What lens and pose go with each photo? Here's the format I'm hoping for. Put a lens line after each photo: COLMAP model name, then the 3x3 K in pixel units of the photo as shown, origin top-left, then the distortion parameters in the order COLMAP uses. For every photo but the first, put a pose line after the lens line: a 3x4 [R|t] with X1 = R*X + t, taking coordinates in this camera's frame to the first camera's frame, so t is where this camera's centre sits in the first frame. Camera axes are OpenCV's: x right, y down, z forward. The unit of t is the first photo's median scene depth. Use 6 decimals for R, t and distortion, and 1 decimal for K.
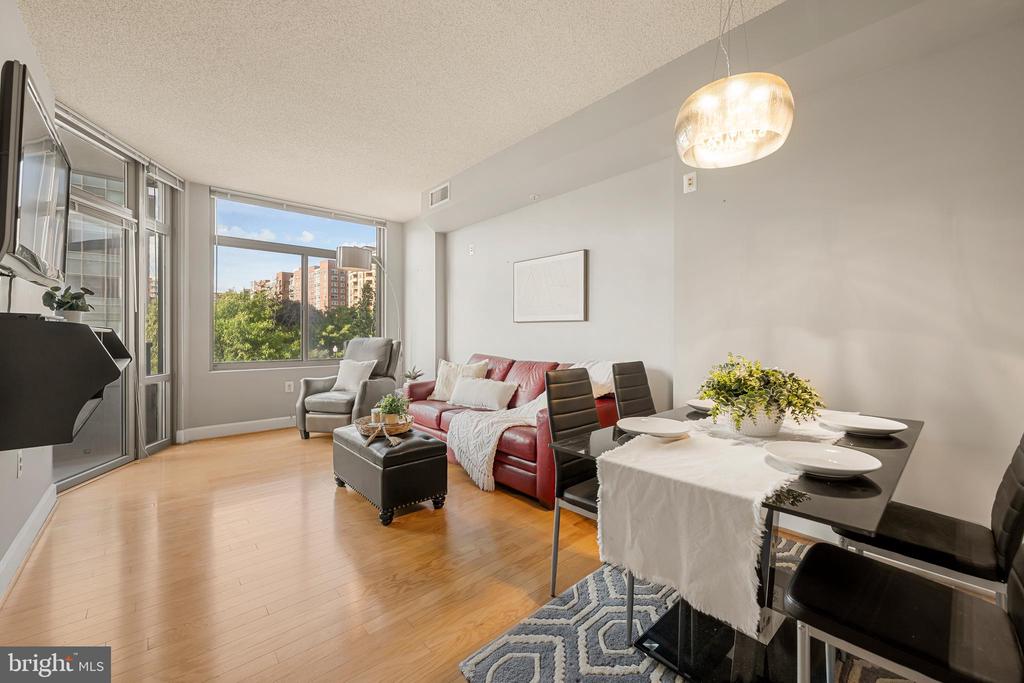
lens RADIAL K [[409.4, 0, 512.8], [0, 409.4, 336.1], [0, 0, 1]] dist [-0.001226, -0.000298]
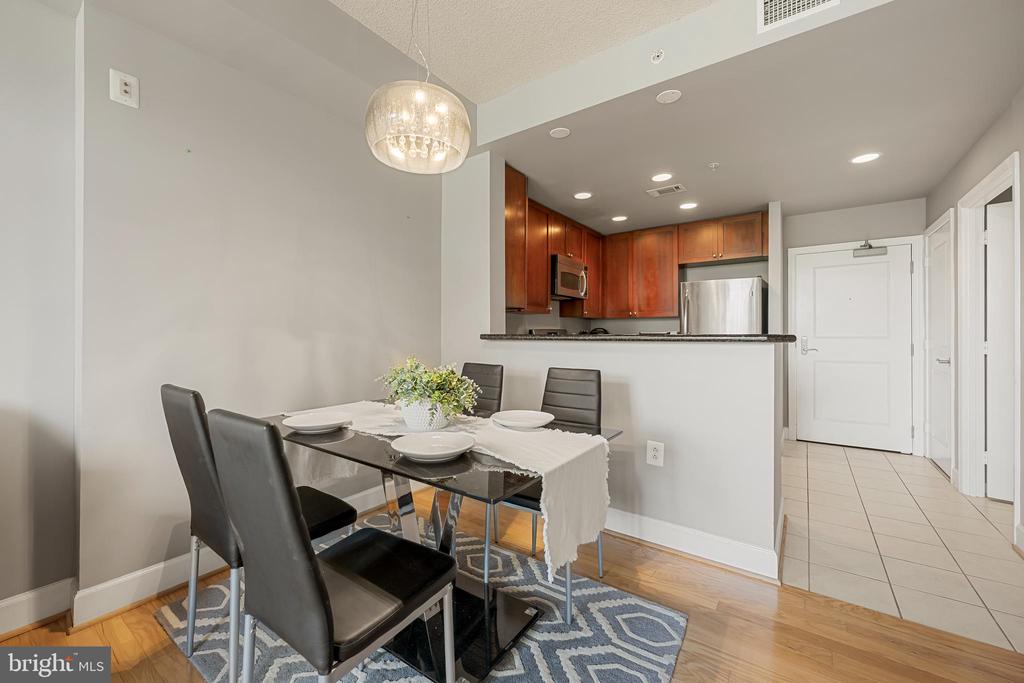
lens RADIAL K [[416.0, 0, 512.7], [0, 416.0, 334.0], [0, 0, 1]] dist [0.000132, -0.000137]
pose [[-0.225737, 0.002078, 0.974186, -0.225953], [0.002247, 0.999996, -0.001613, -0.003592], [-0.974186, 0.001825, -0.225740, 0.425071]]
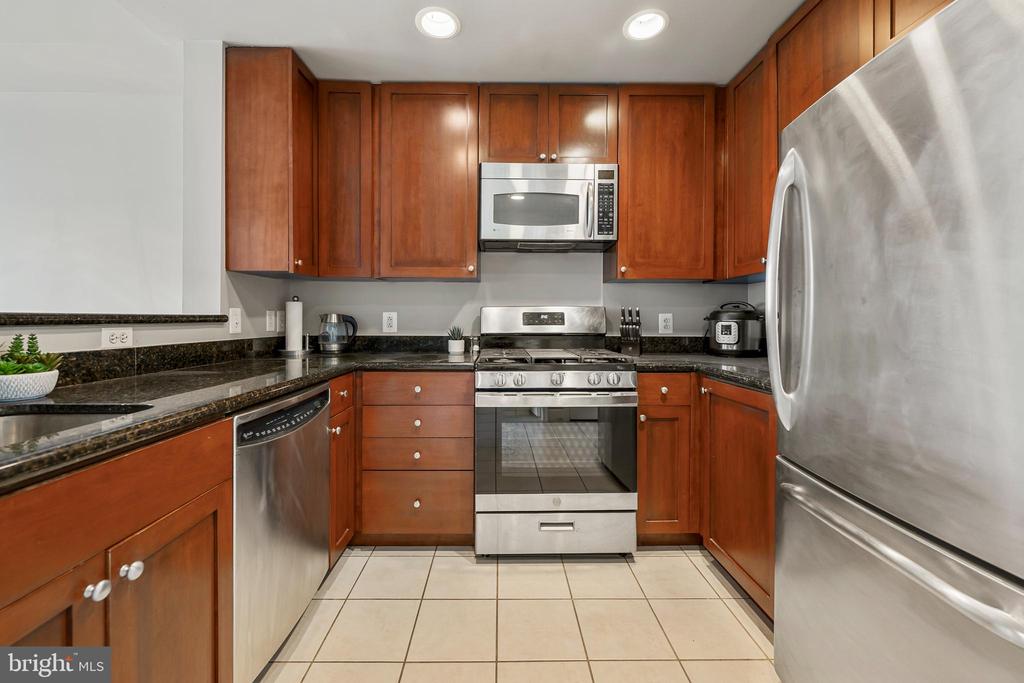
lens RADIAL K [[415.2, 0, 506.3], [0, 415.2, 323.1], [0, 0, 1]] dist [-0.001196, -0.000118]
pose [[0.655099, -0.004732, 0.755529, 0.422000], [-0.000124, 0.999980, 0.006371, 0.002980], [-0.755543, -0.004268, 0.655085, -0.369774]]
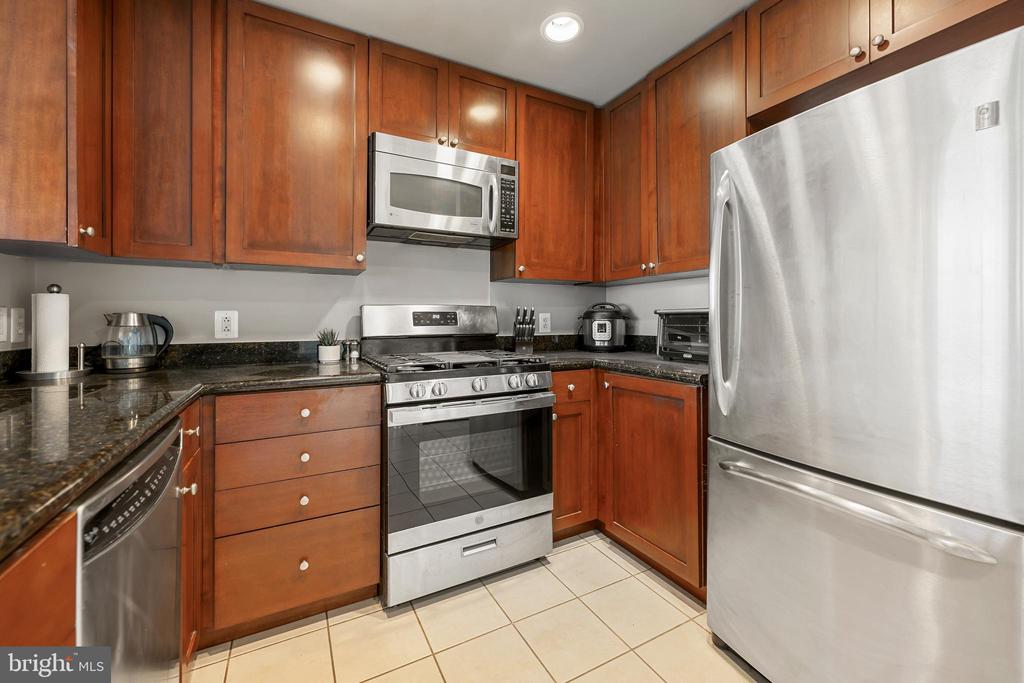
lens RADIAL K [[414.6, 0, 512.1], [0, 414.6, 319.7], [0, 0, 1]] dist [-0.000381, 0.000020]
pose [[0.232364, -0.001973, 0.972627, 0.405222], [0.006483, 0.999979, 0.000480, 0.002048], [-0.972607, 0.006194, 0.232372, -0.224766]]
